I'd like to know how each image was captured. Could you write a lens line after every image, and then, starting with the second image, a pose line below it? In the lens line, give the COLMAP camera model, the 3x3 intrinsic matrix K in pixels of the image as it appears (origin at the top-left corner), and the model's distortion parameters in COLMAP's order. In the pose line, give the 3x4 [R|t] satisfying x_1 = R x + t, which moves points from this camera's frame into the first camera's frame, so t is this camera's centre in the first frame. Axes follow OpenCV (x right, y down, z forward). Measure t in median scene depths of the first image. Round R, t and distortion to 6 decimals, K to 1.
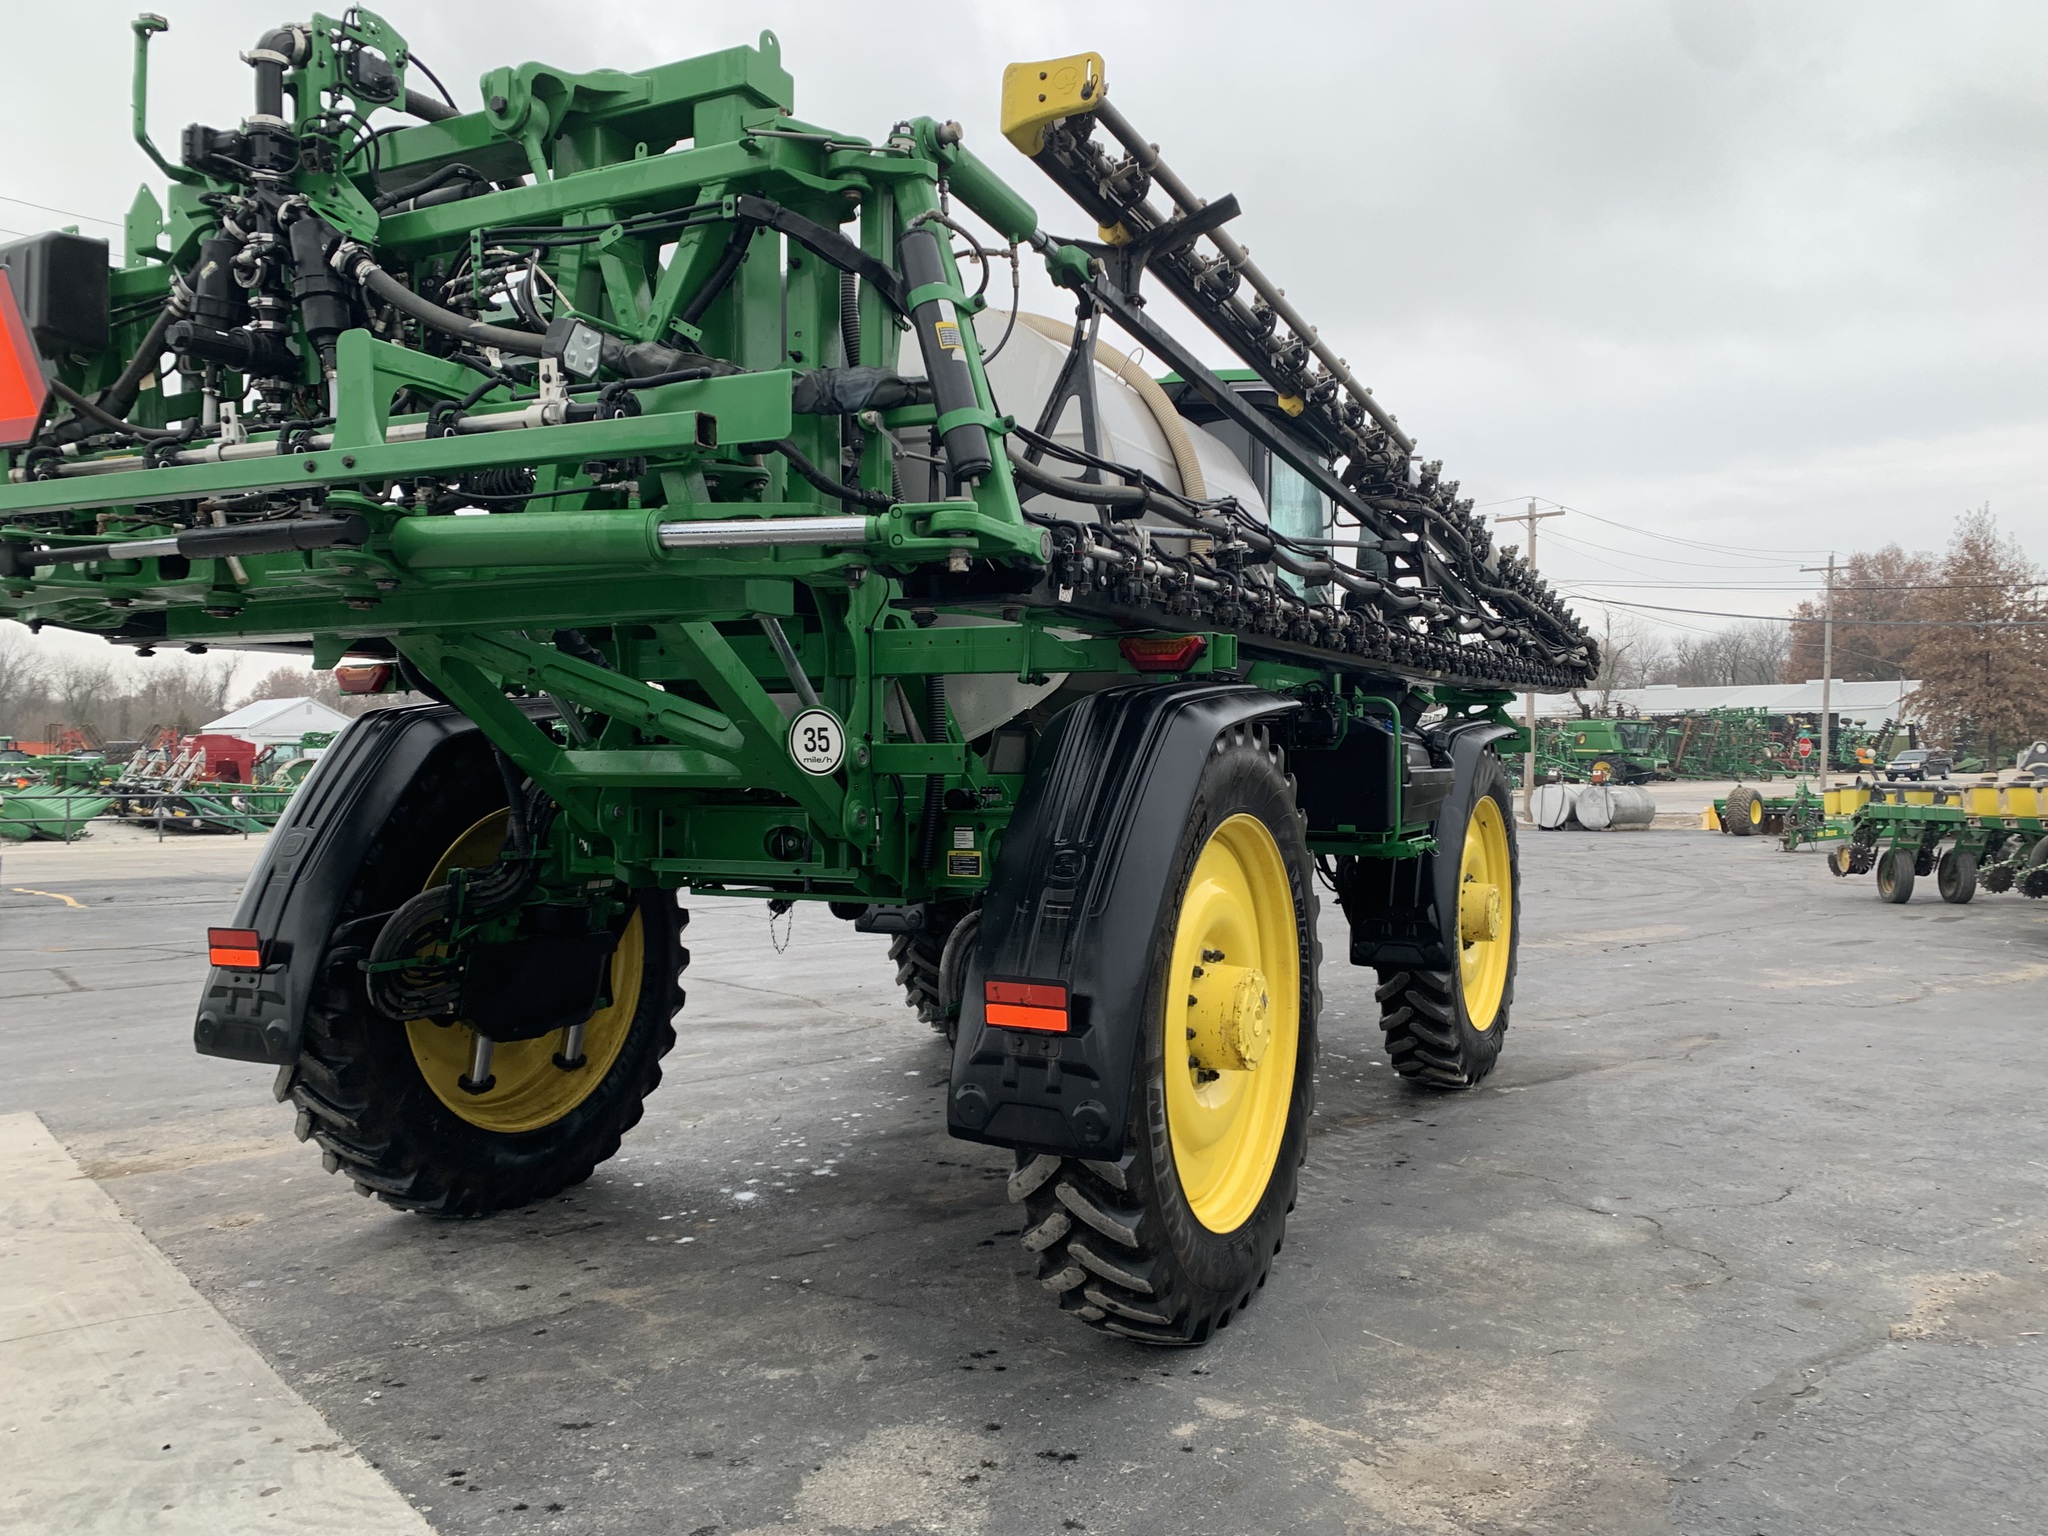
lens RADIAL K [[1595.9, 0, 1024.0], [0, 1595.9, 768.0], [0, 0, 1]] dist [-0.005054, -0.003739]
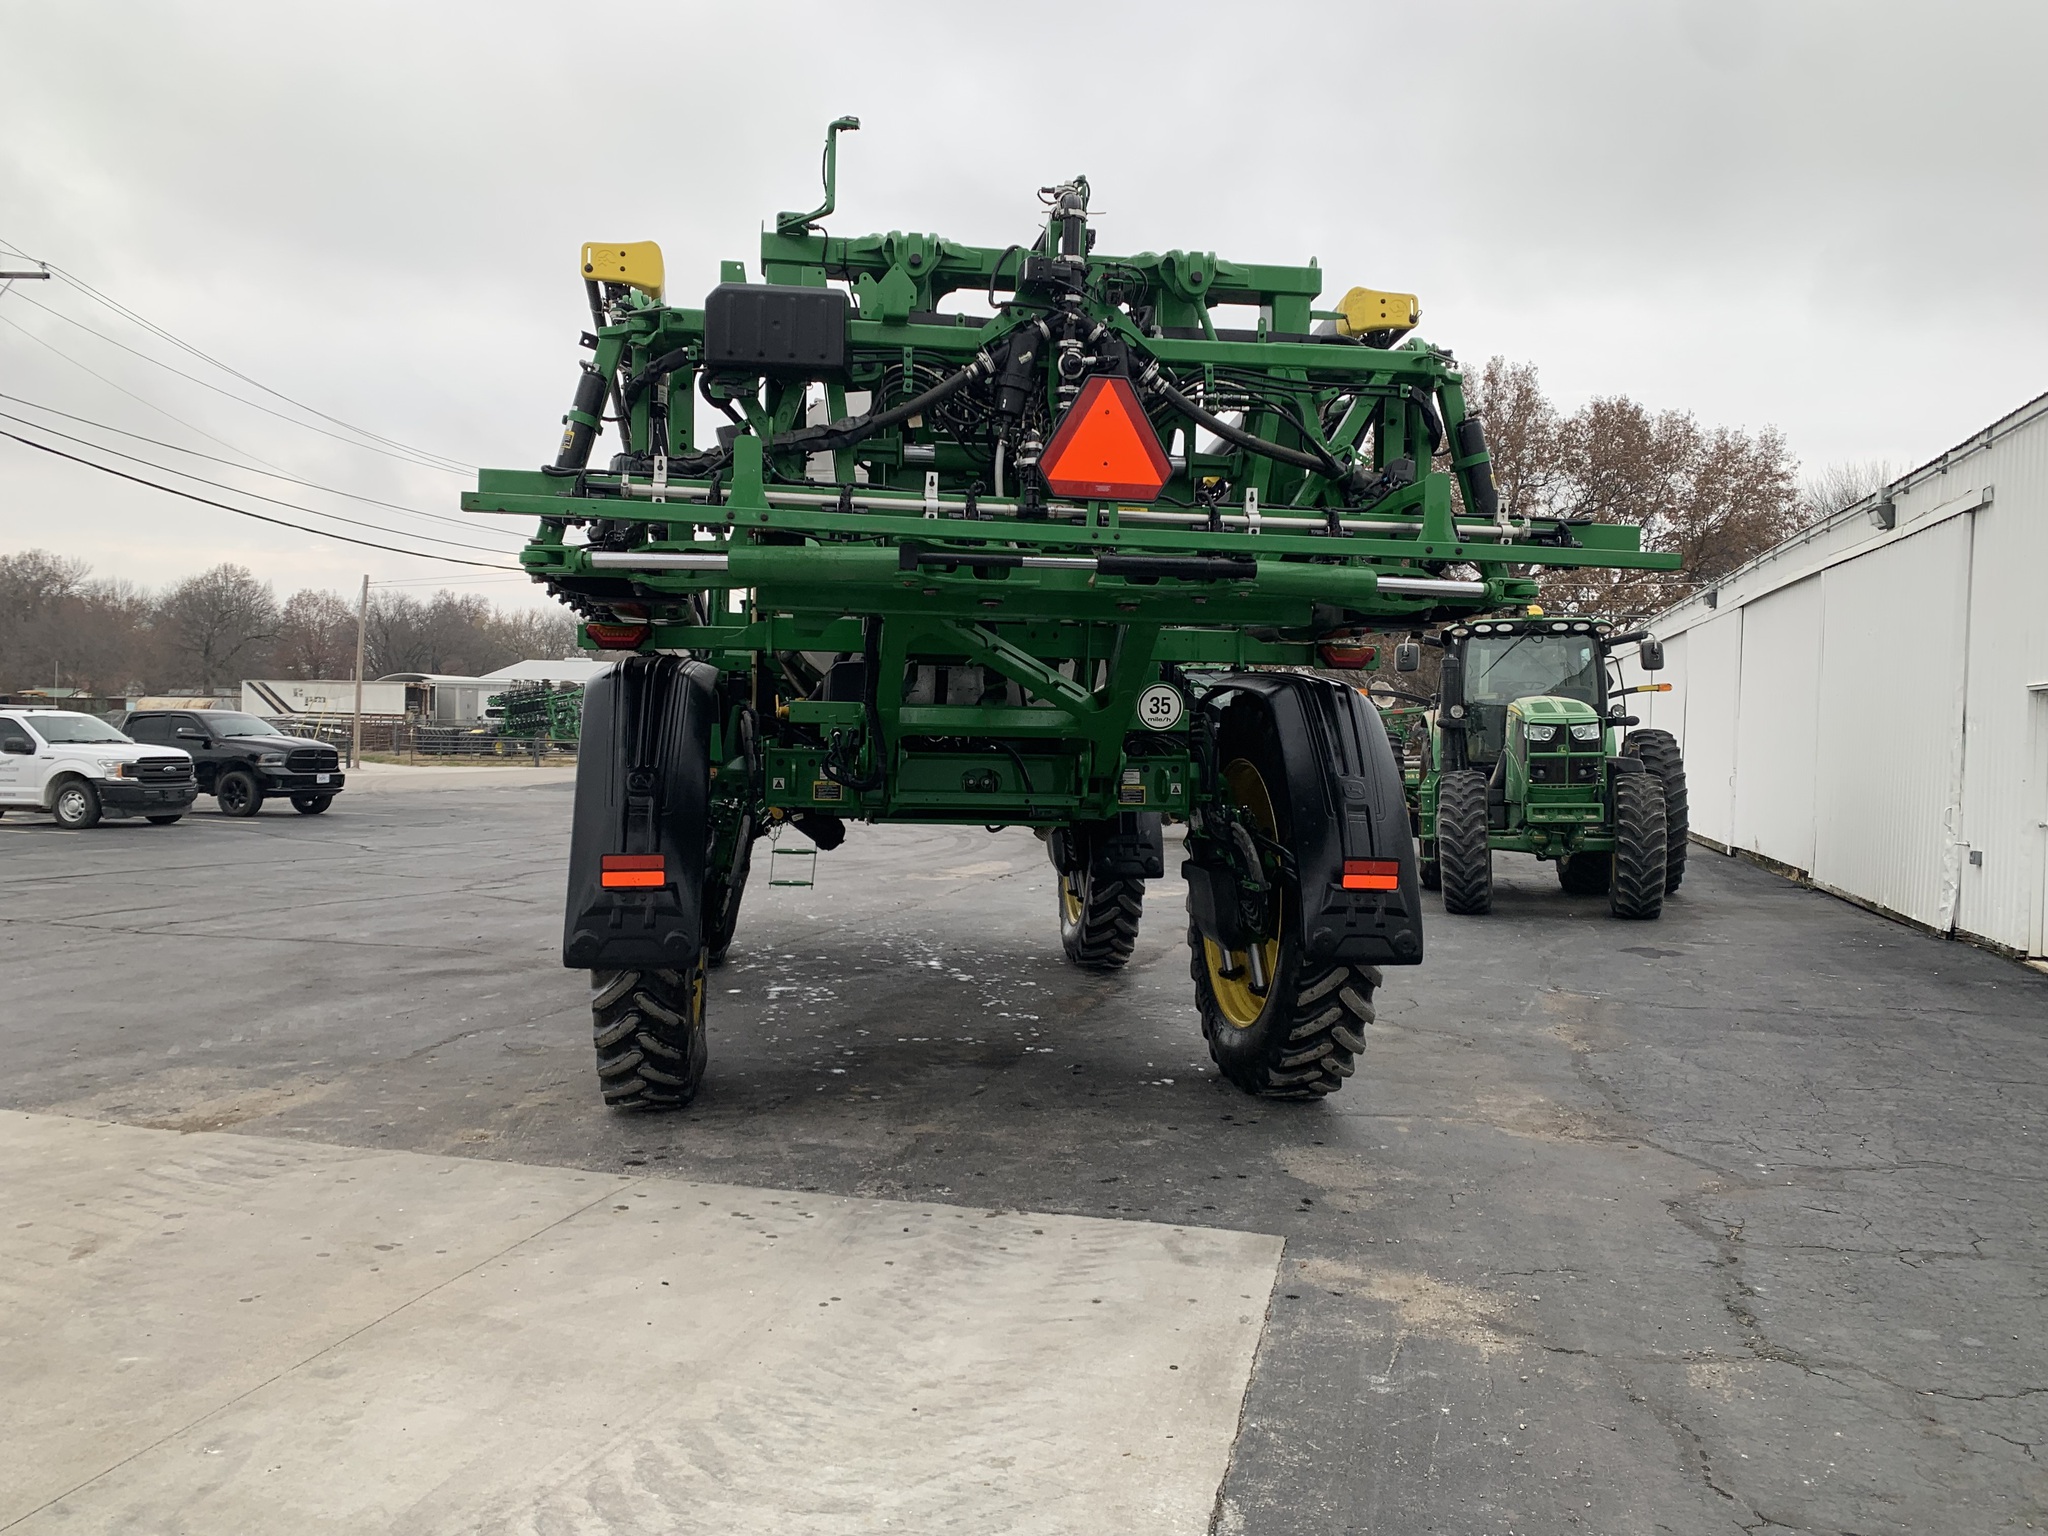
lens RADIAL K [[1595.9, 0, 1024.0], [0, 1595.9, 768.0], [0, 0, 1]] dist [-0.005054, -0.003739]
pose [[0.823487, 0.004661, 0.567316, -1.198651], [-0.018228, 0.999667, 0.018245, 0.016764], [-0.567042, -0.025365, 0.823298, -0.135394]]
